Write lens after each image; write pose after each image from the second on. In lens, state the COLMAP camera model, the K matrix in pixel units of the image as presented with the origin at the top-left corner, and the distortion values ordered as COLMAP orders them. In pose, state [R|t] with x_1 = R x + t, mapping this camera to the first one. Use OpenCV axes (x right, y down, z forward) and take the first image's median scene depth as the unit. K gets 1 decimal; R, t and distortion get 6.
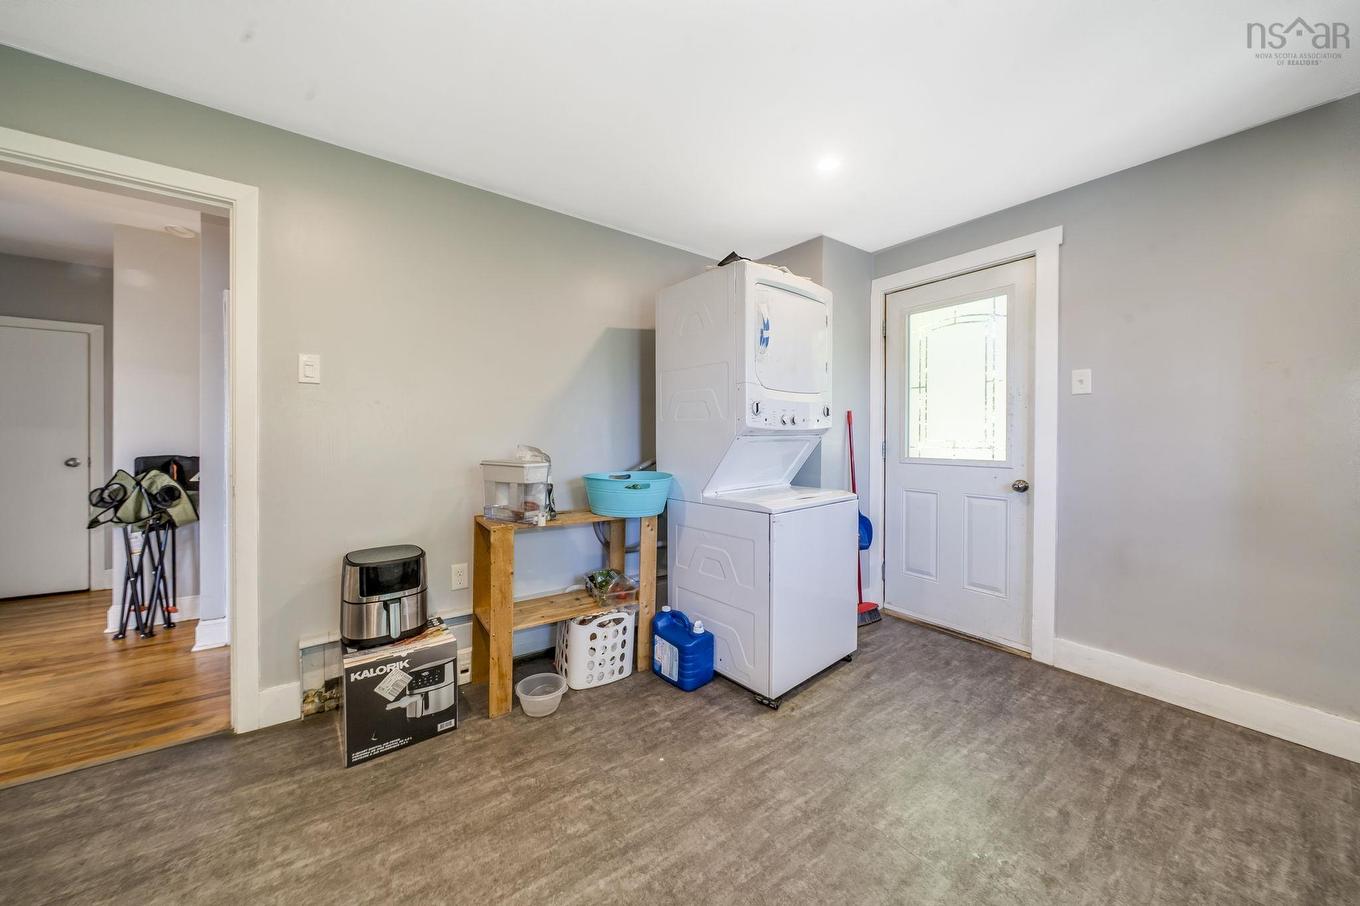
lens RADIAL K [[462.5, 0, 683.0], [0, 462.5, 441.8], [0, 0, 1]] dist [-0.008908, 0.000036]
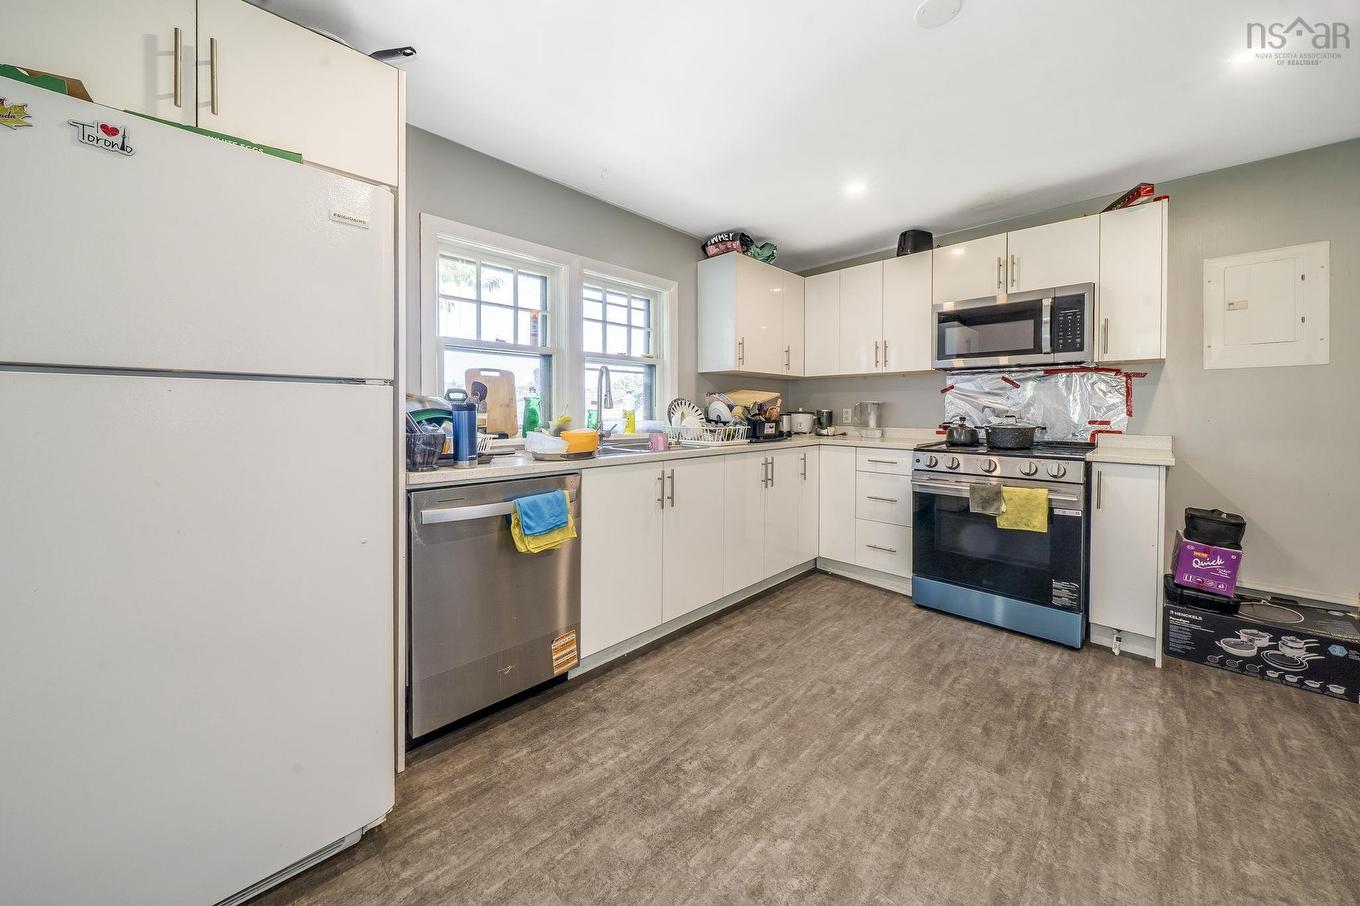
lens RADIAL K [[467.5, 0, 695.6], [0, 467.5, 414.2], [0, 0, 1]] dist [-0.003321, -0.000463]
pose [[-0.985591, -0.006736, -0.169011, 0.770576], [-0.009349, 0.999849, 0.014670, -0.014503], [0.168887, 0.016039, -0.985505, 1.339623]]
